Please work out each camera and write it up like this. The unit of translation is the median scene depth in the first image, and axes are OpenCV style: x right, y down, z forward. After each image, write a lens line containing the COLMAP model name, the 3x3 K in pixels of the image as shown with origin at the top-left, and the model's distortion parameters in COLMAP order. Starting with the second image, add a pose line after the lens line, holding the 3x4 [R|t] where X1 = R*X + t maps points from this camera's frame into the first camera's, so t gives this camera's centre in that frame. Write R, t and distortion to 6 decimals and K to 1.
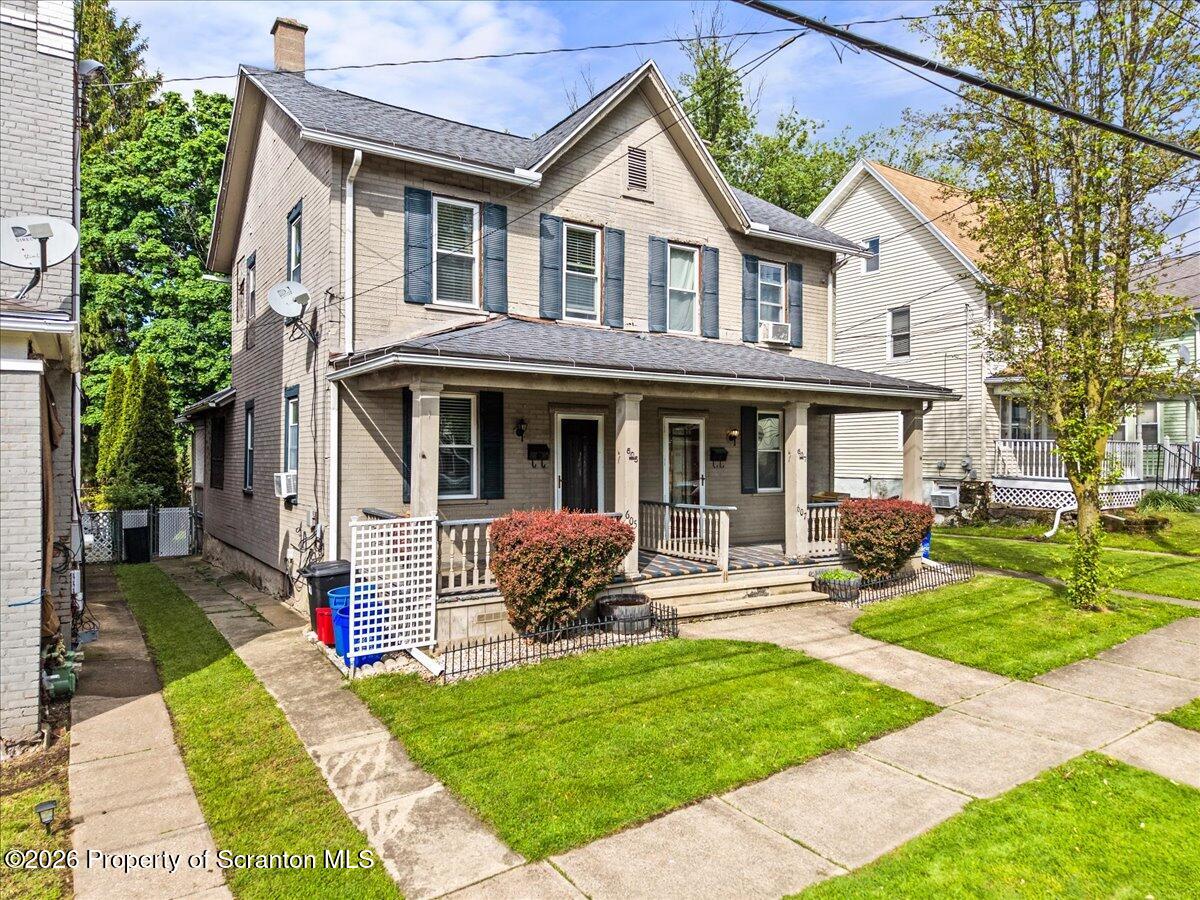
lens RADIAL K [[839.1, 0, 622.7], [0, 839.1, 450.8], [0, 0, 1]] dist [0.012747, -0.015459]
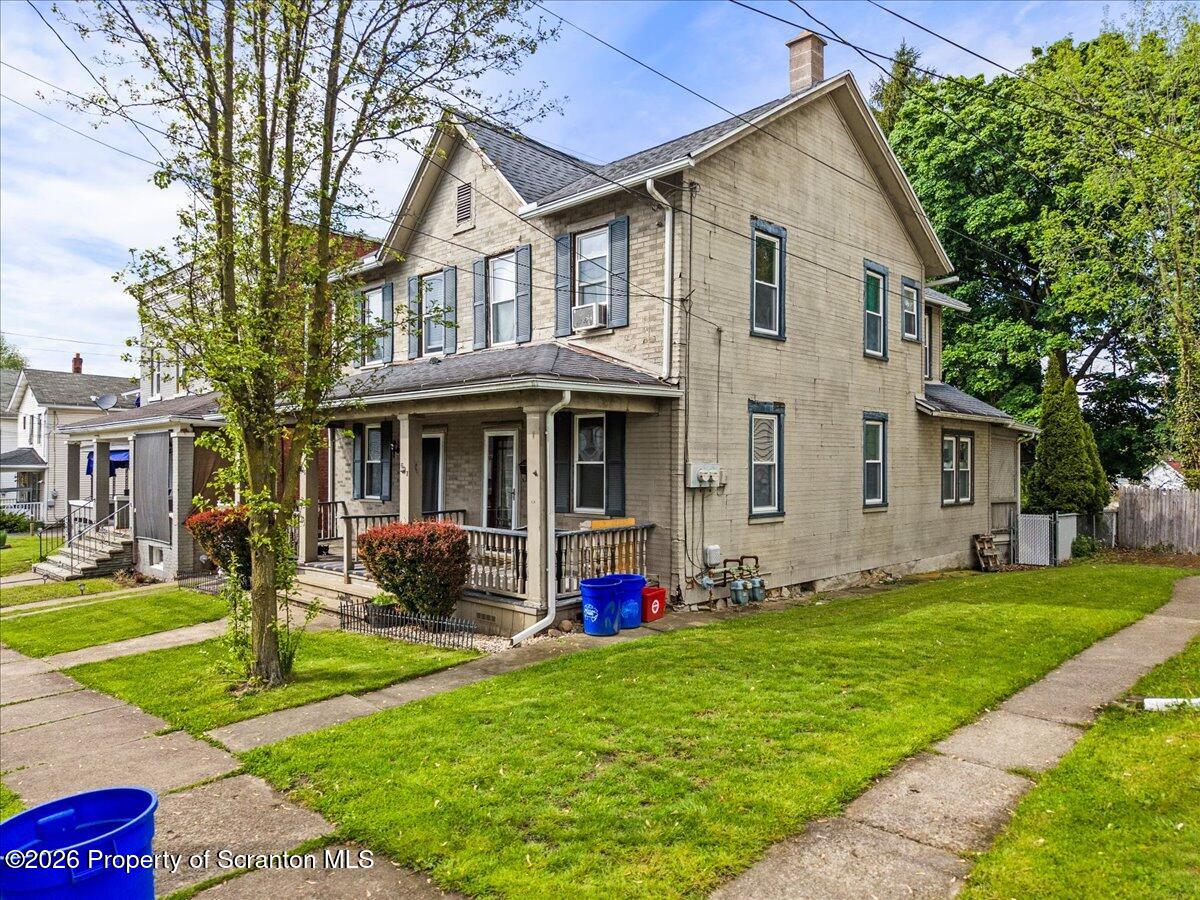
lens RADIAL K [[839.1, 0, 601.5], [0, 839.1, 452.3], [0, 0, 1]] dist [0.012747, -0.015459]
pose [[0.182402, -0.015865, -0.983096, 1.188093], [0.010162, 0.999847, -0.014250, 0.002226], [0.983172, -0.007391, 0.182535, 1.045405]]
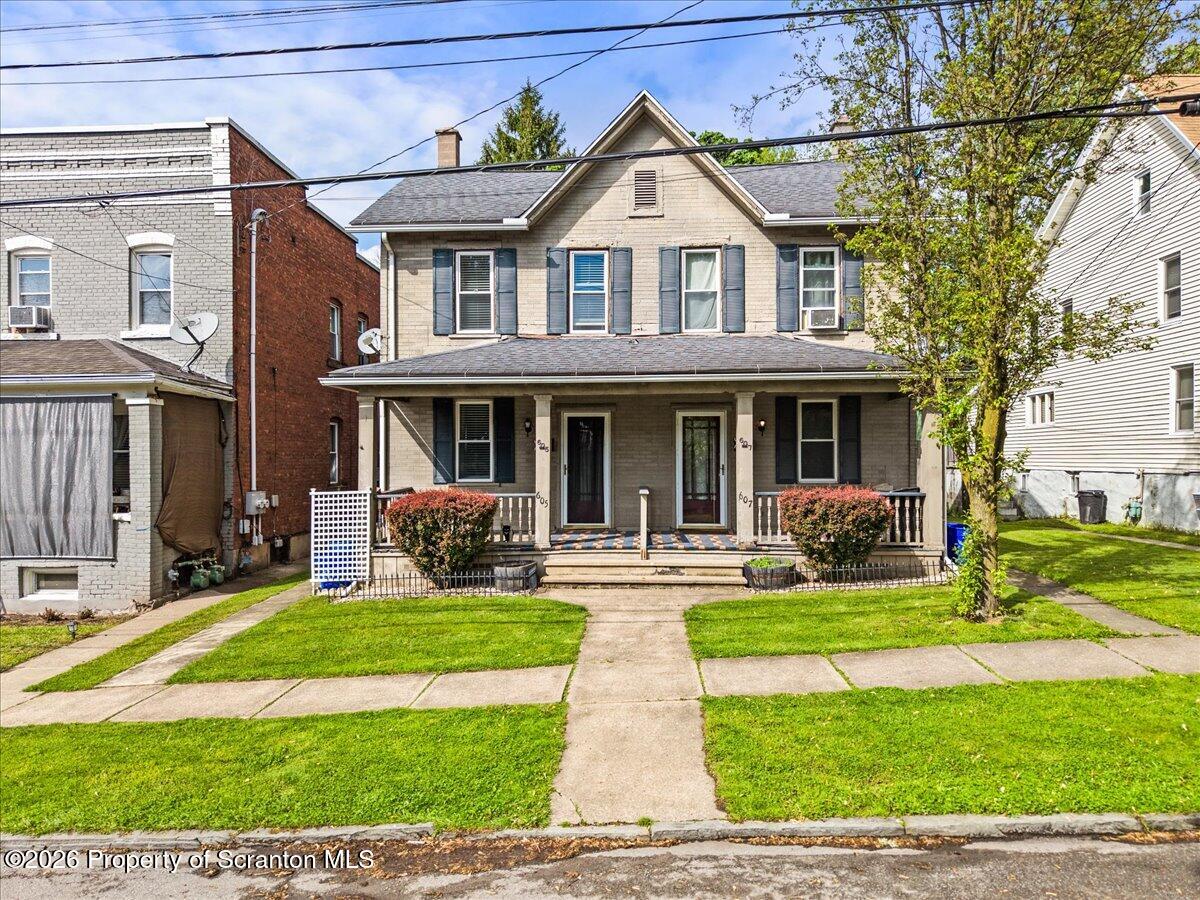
lens RADIAL K [[839.1, 0, 590.4], [0, 839.1, 454.6], [0, 0, 1]] dist [0.012747, -0.015459]
pose [[0.790348, -0.009944, -0.612578, 0.683857], [0.013066, 0.999914, 0.000627, 0.015158], [0.612519, -0.008500, 0.790410, 0.078323]]
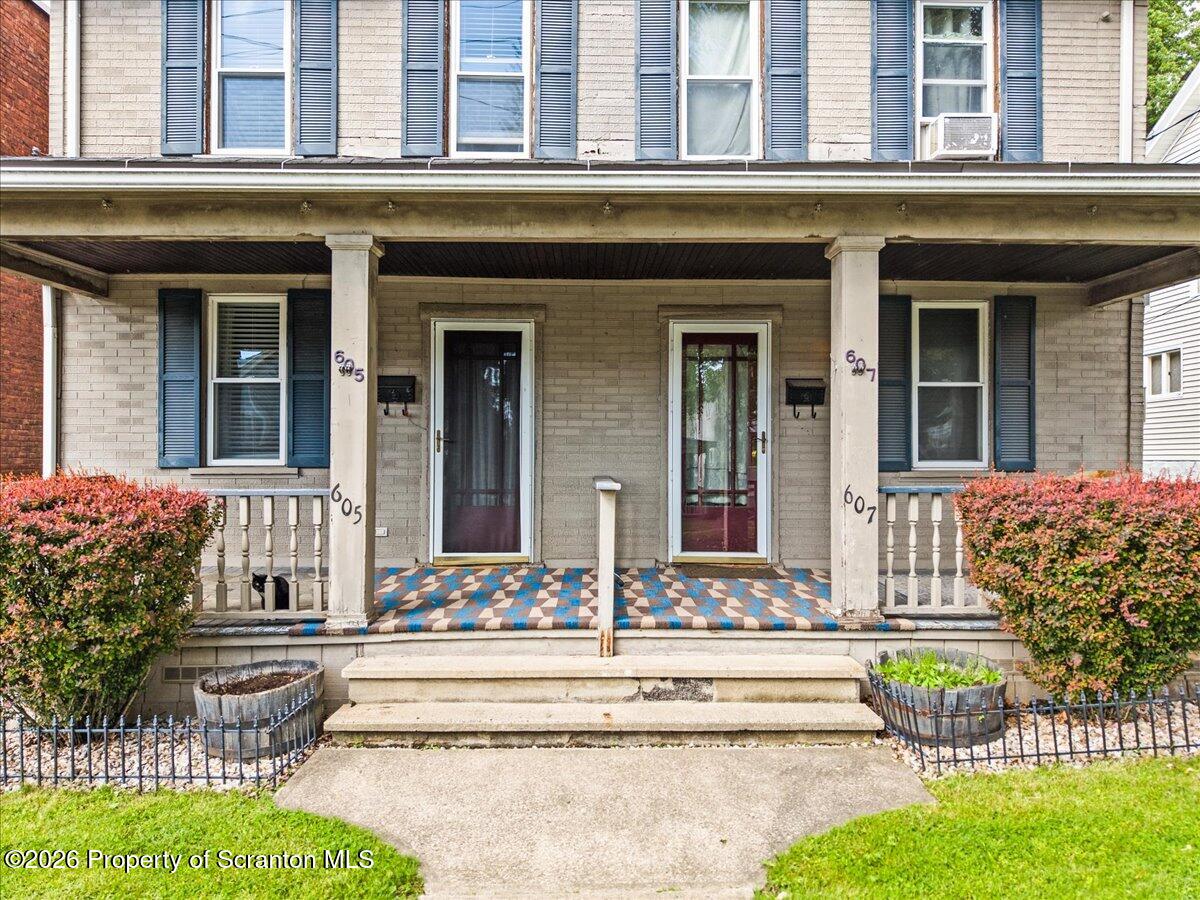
lens RADIAL K [[839.1, 0, 600.4], [0, 839.1, 455.0], [0, 0, 1]] dist [0.012747, -0.015459]
pose [[0.834584, -0.006866, -0.550838, 0.331021], [0.008158, 0.999967, -0.000105, 0.047850], [0.550821, -0.004406, 0.834612, 0.583507]]
